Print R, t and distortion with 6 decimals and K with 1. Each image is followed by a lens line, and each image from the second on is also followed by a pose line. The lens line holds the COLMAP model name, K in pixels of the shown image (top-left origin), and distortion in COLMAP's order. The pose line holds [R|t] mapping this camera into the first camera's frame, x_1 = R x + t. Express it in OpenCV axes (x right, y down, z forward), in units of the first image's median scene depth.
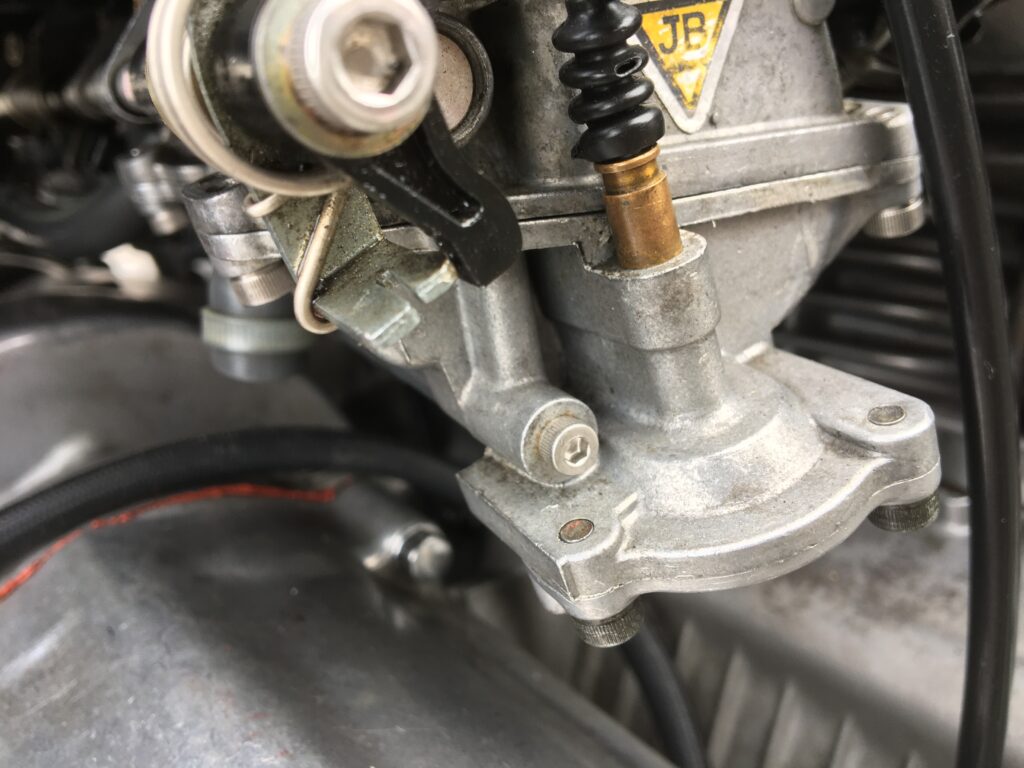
lens RADIAL K [[898.2, 0, 506.6], [0, 898.2, 369.8], [0, 0, 1]] dist [0.078509, -0.203912]
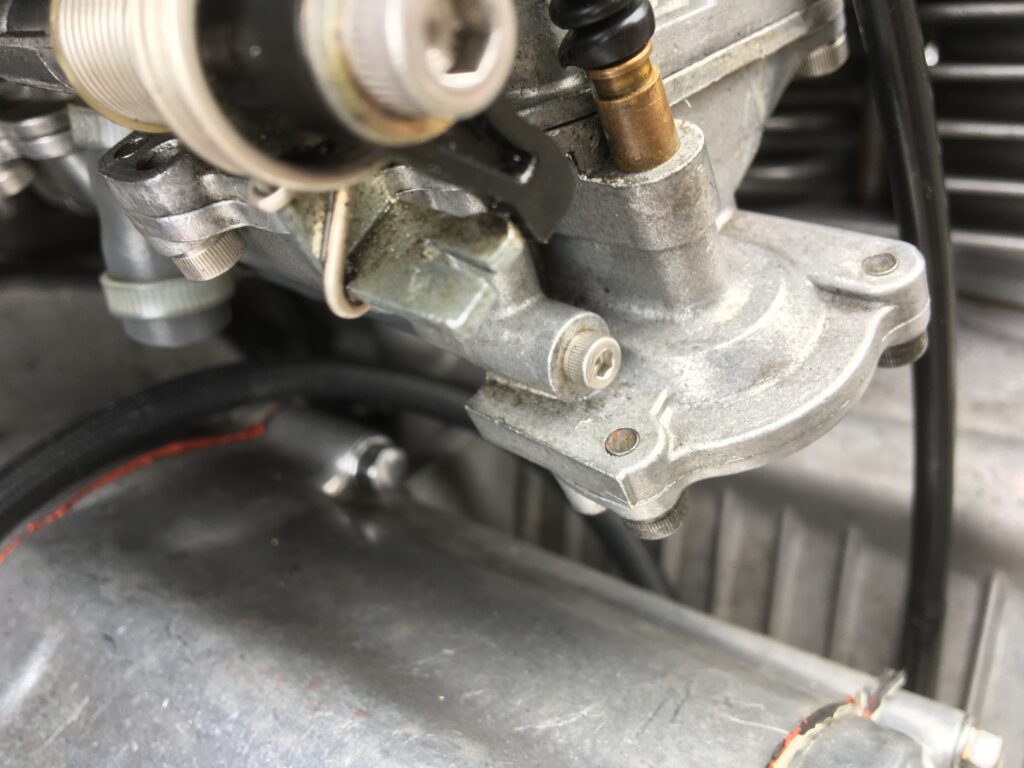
lens RADIAL K [[898.2, 0, 506.6], [0, 898.2, 369.8], [0, 0, 1]] dist [0.078509, -0.203912]
pose [[0.957885, -0.229652, 0.172383, -0.191662], [0.195521, 0.961282, 0.194185, -0.114335], [-0.210303, -0.152303, 0.965700, 0.060551]]
